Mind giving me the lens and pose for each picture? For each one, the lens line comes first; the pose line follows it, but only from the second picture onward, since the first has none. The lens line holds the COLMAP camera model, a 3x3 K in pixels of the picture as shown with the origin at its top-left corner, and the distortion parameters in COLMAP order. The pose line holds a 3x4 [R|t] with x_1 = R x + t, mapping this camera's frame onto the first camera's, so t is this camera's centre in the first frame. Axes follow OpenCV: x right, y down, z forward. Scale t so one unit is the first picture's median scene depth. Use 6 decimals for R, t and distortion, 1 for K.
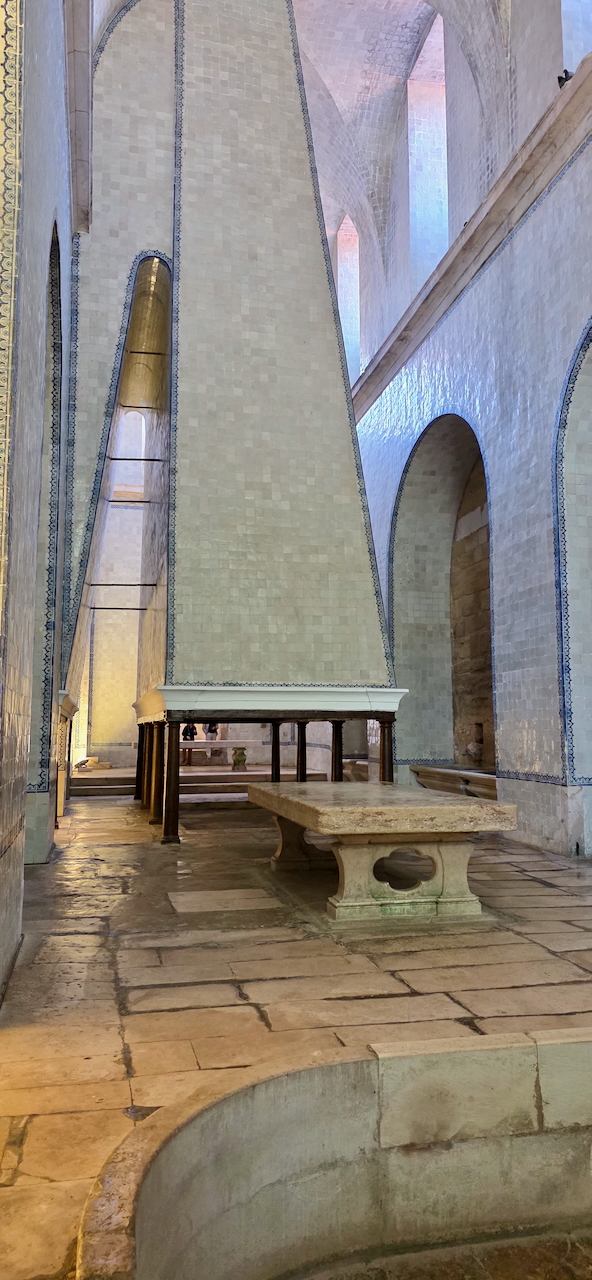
lens RADIAL K [[867.1, 0, 321.4], [0, 867.1, 637.3], [0, 0, 1]] dist [0.085057, -0.082579]
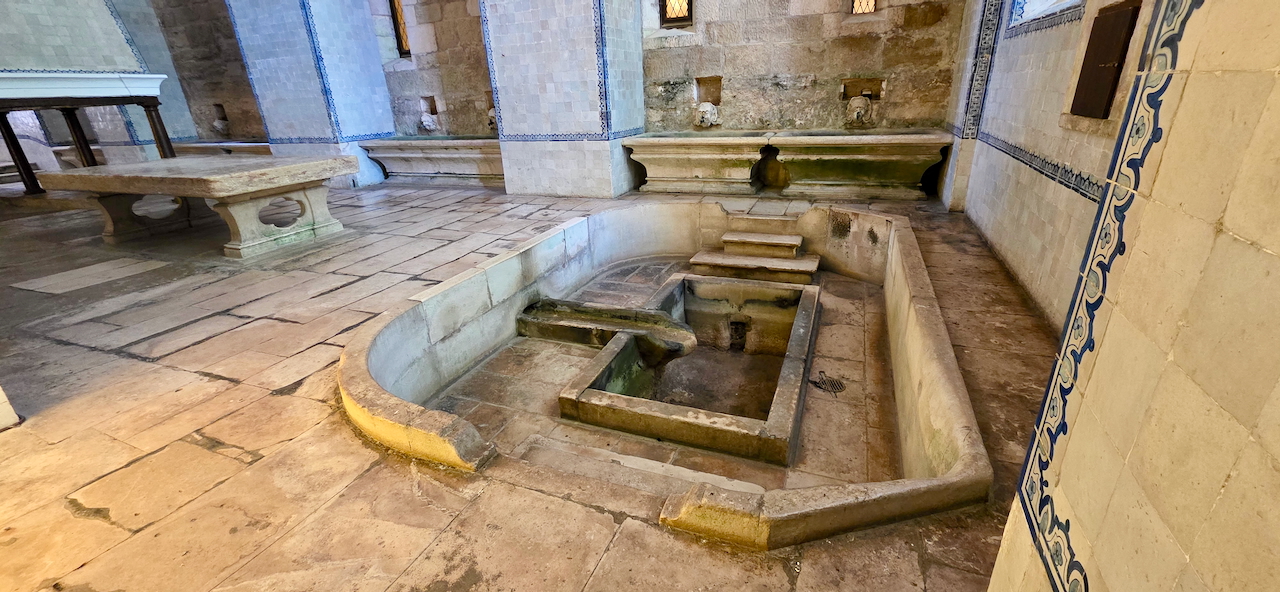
lens RADIAL K [[504.3, 0, 640.0], [0, 504.3, 296.0], [0, 0, 1]] dist [-0.002301, 0.000164]
pose [[0.568185, -0.333105, 0.752467, -0.290736], [-0.044569, 0.900609, 0.432339, 0.012997], [-0.821693, -0.279185, 0.496867, 0.106542]]
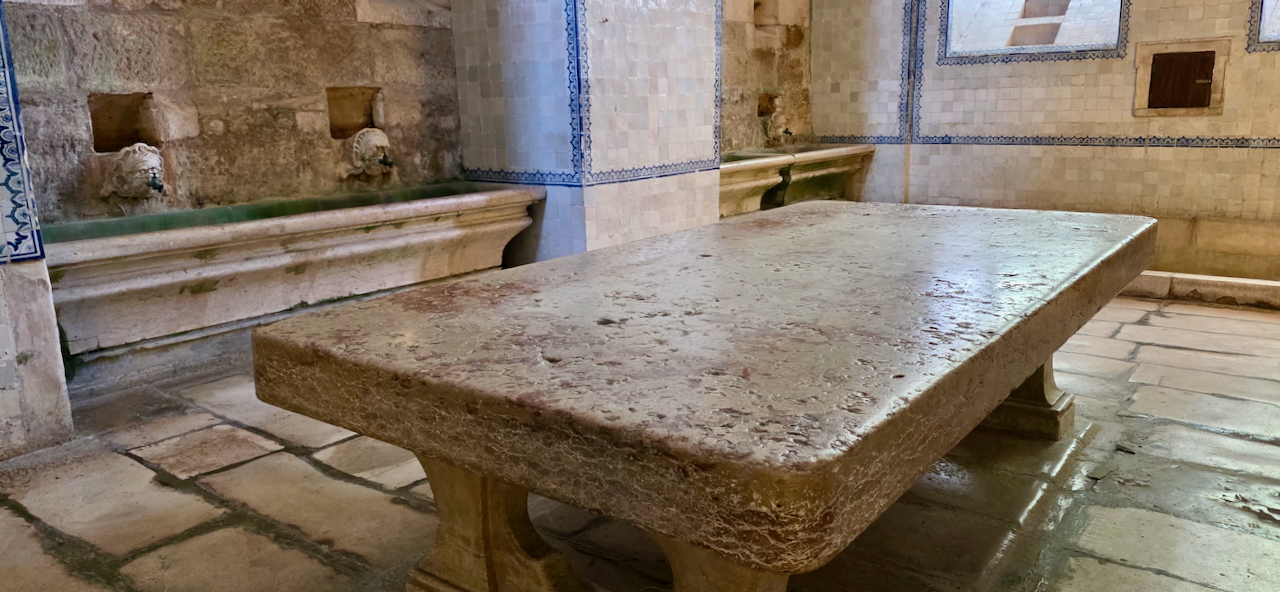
lens RADIAL K [[867.1, 0, 640.0], [0, 867.1, 296.0], [0, 0, 1]] dist [0.085057, -0.082579]
pose [[-0.629003, -0.155437, 0.761705, -0.273658], [-0.059978, 0.986590, 0.151799, 0.212739], [-0.775085, 0.049797, -0.629891, 1.931560]]
